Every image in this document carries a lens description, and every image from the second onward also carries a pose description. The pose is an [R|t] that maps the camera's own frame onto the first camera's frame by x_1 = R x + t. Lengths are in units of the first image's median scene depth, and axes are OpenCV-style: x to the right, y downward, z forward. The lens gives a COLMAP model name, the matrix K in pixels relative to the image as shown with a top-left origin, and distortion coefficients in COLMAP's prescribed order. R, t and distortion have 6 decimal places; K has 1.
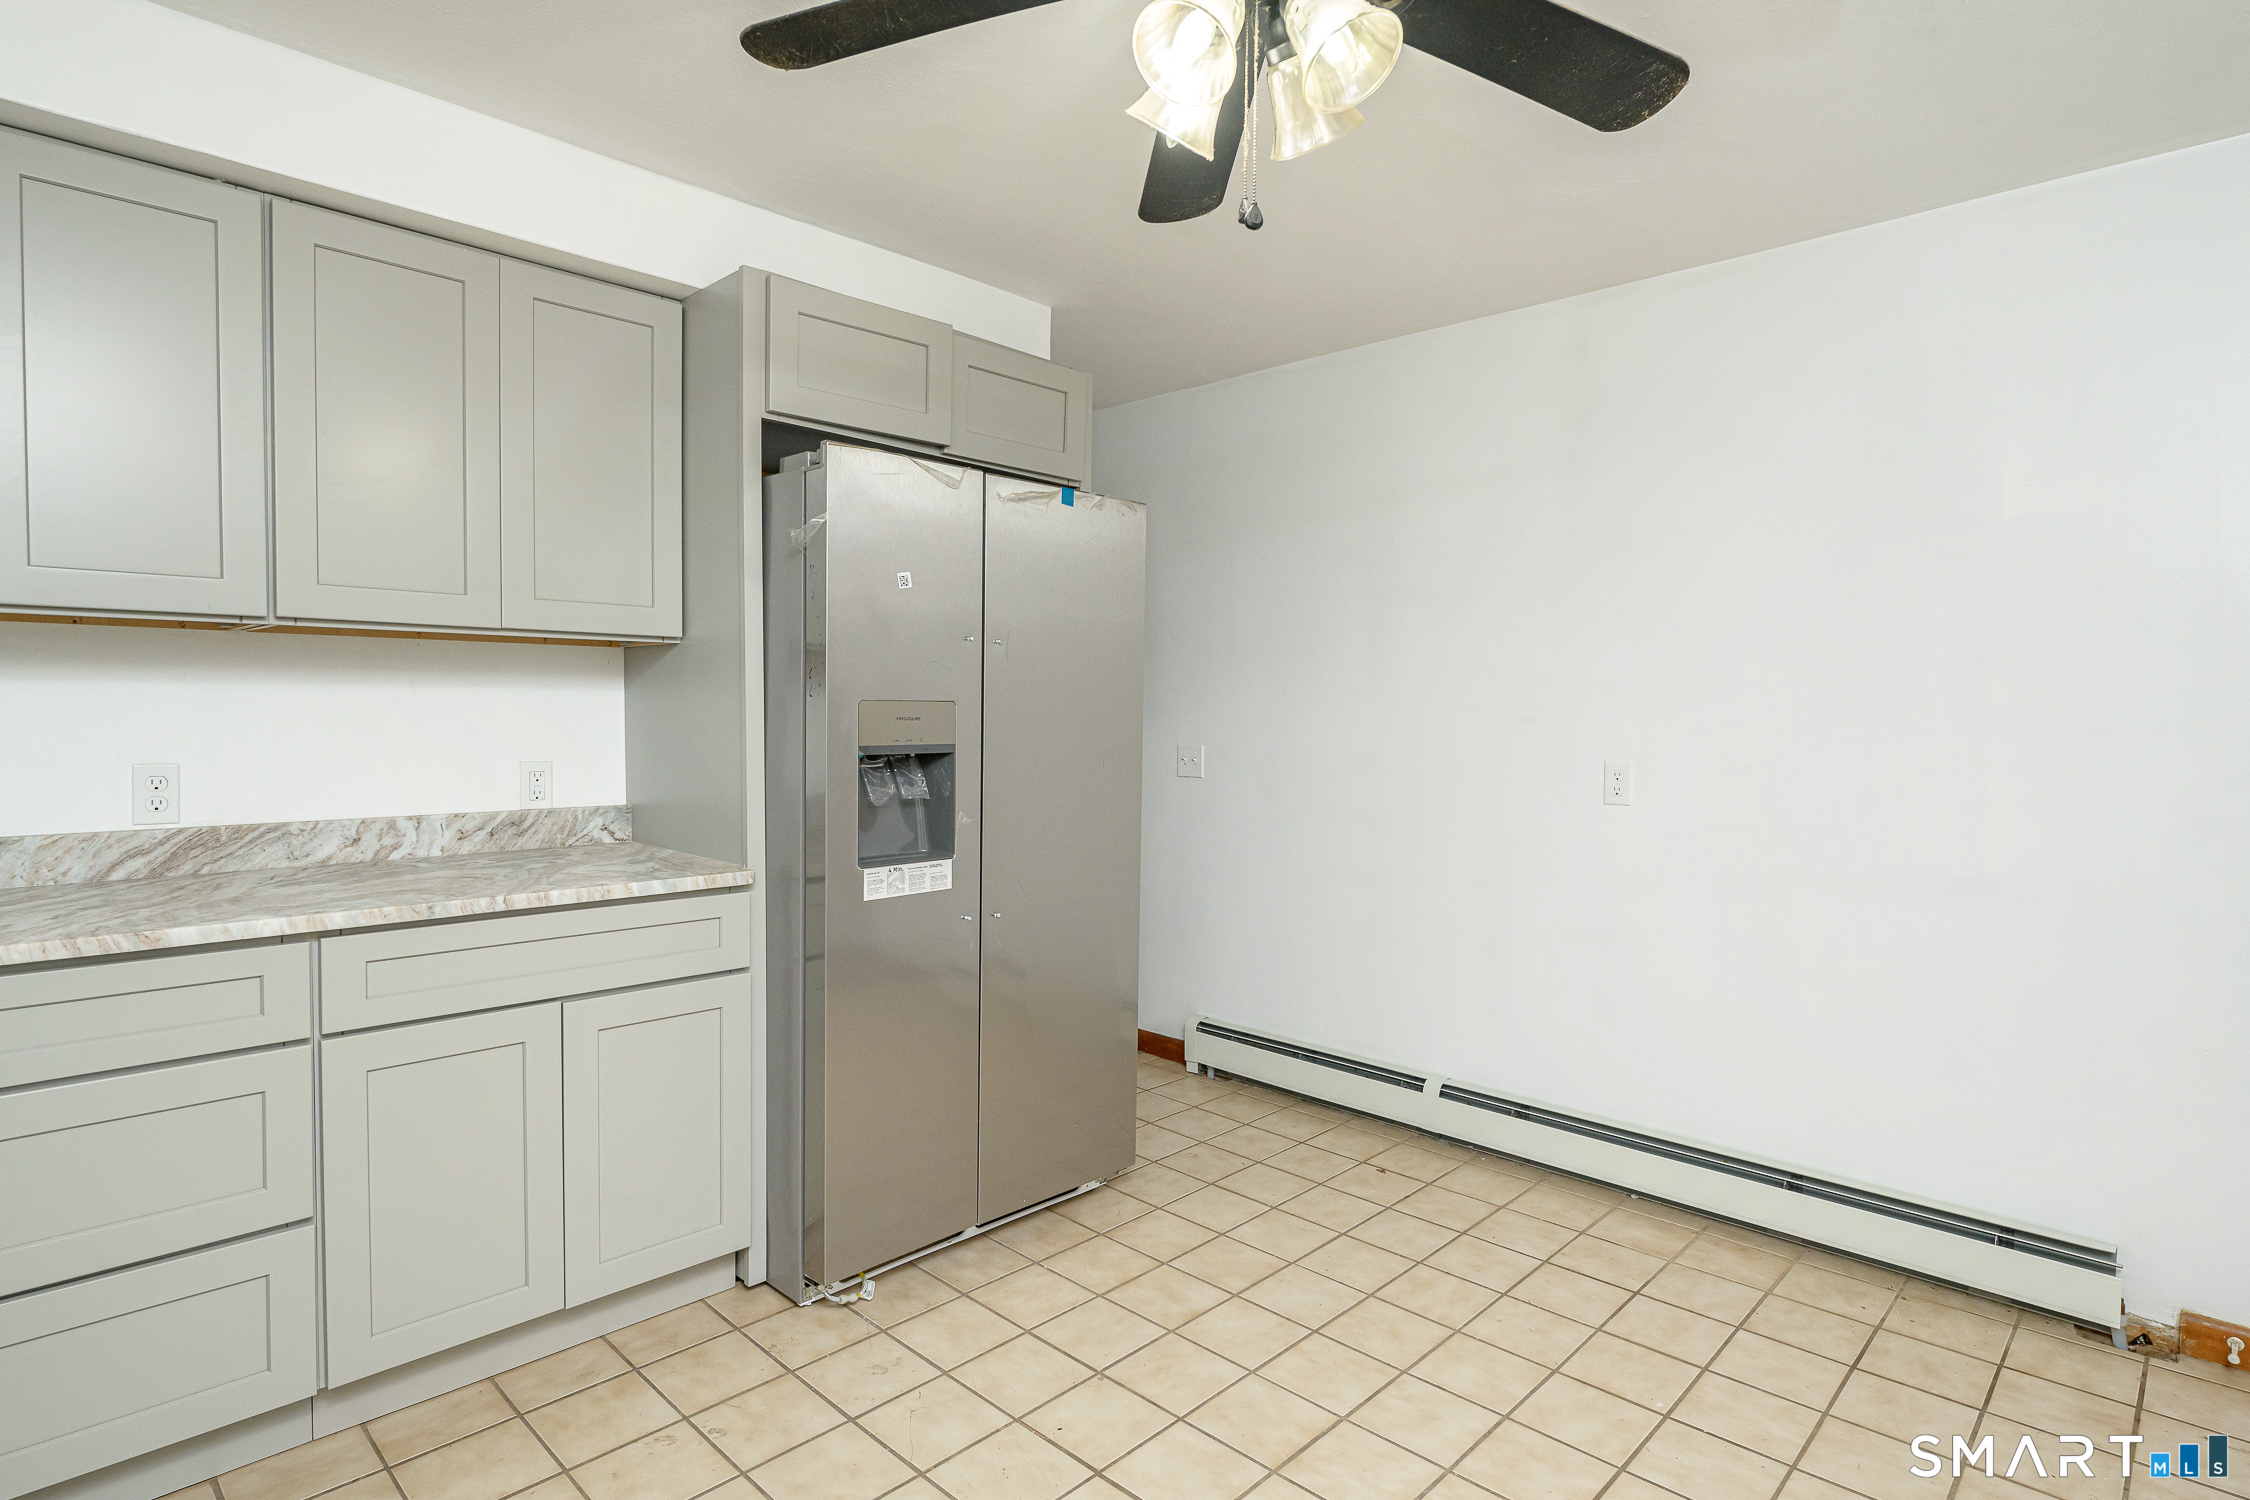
lens RADIAL K [[1175.2, 0, 1123.7], [0, 1175.2, 749.1], [0, 0, 1]] dist [-0.004628, -0.000703]
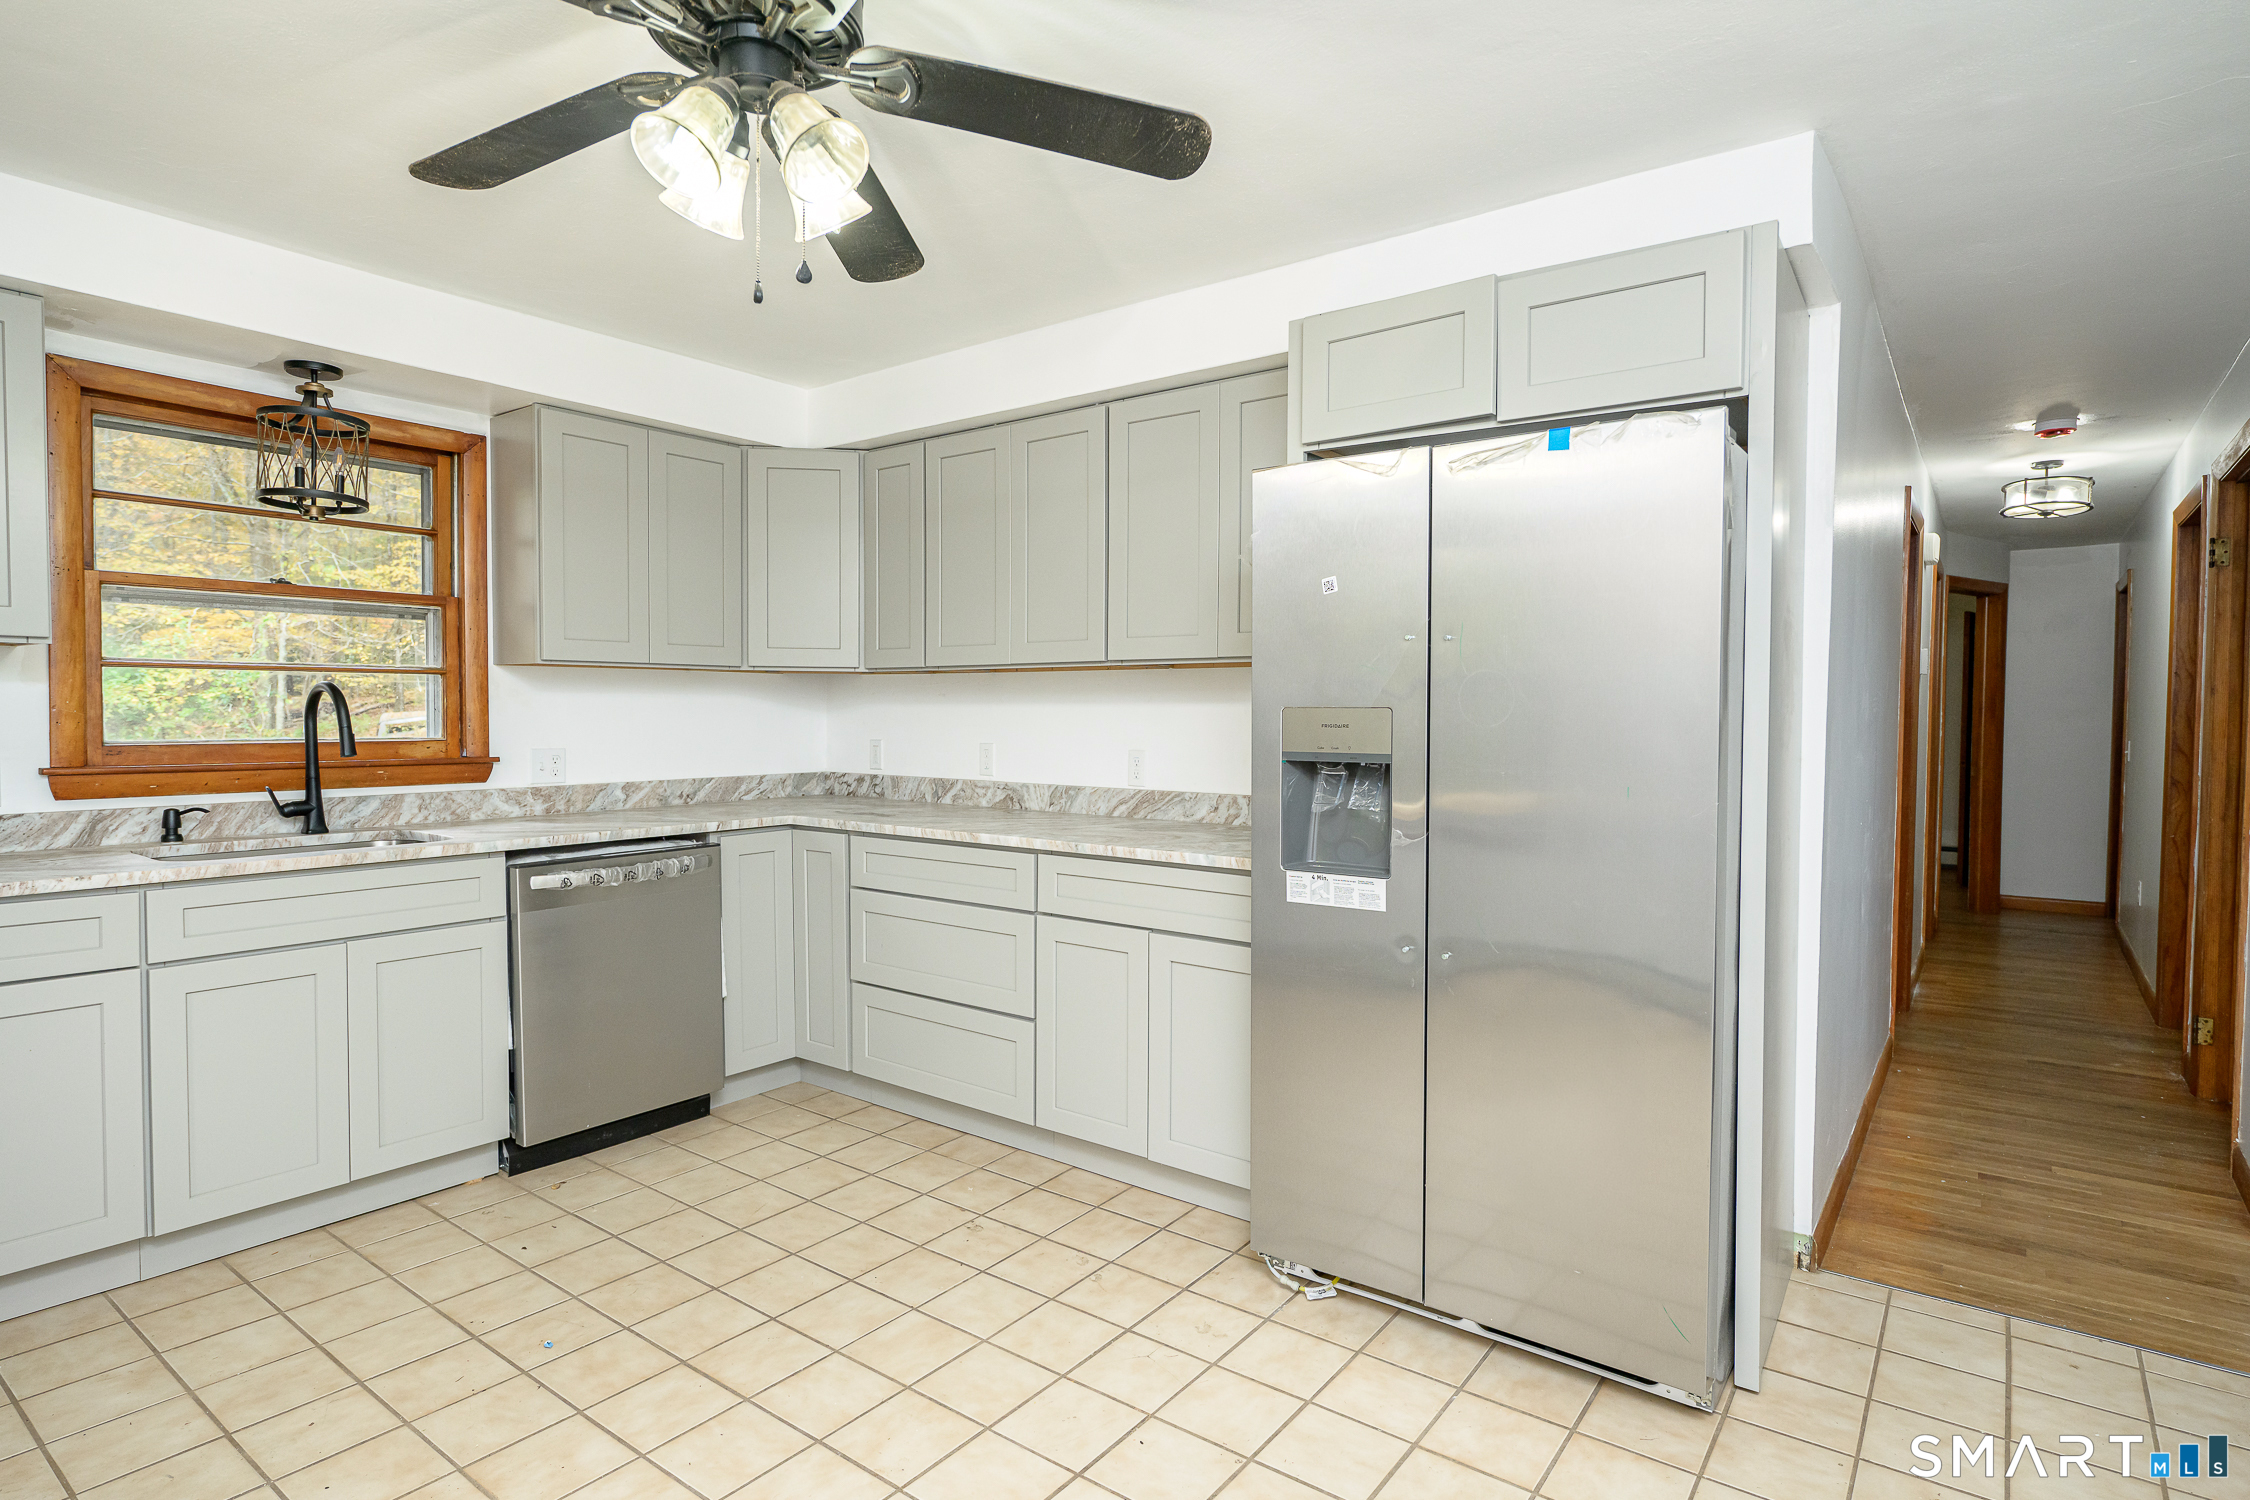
lens RADIAL K [[1175.2, 0, 1129.6], [0, 1175.2, 746.0], [0, 0, 1]] dist [-0.004628, -0.000703]
pose [[0.118446, 0.020277, -0.992753, 0.772864], [-0.038858, 0.999120, 0.015771, -0.017926], [0.992200, 0.036708, 0.119130, 0.720458]]
